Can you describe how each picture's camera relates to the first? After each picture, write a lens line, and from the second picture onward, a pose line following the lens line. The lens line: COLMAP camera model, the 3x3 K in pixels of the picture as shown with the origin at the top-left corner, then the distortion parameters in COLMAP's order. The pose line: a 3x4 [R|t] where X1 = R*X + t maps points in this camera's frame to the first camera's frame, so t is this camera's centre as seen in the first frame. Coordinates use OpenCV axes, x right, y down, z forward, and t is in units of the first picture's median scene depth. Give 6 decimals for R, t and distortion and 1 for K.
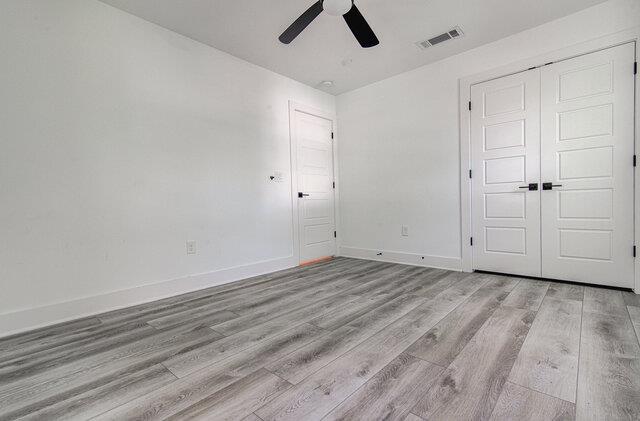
lens RADIAL K [[294.2, 0, 320.0], [0, 294.2, 210.5], [0, 0, 1]] dist [-0.000463, -0.000092]
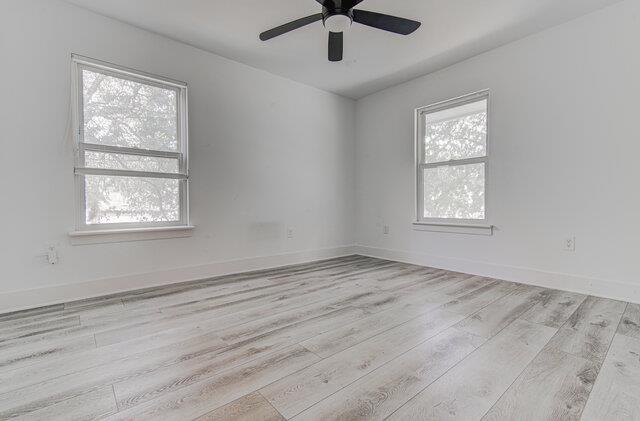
lens RADIAL K [[294.2, 0, 320.0], [0, 294.2, 210.5], [0, 0, 1]] dist [-0.000463, -0.000092]
pose [[-0.991509, 0.027950, 0.126995, 0.002785], [0.032093, 0.999013, 0.030697, -0.033488], [-0.126012, 0.034512, -0.991428, 2.071434]]
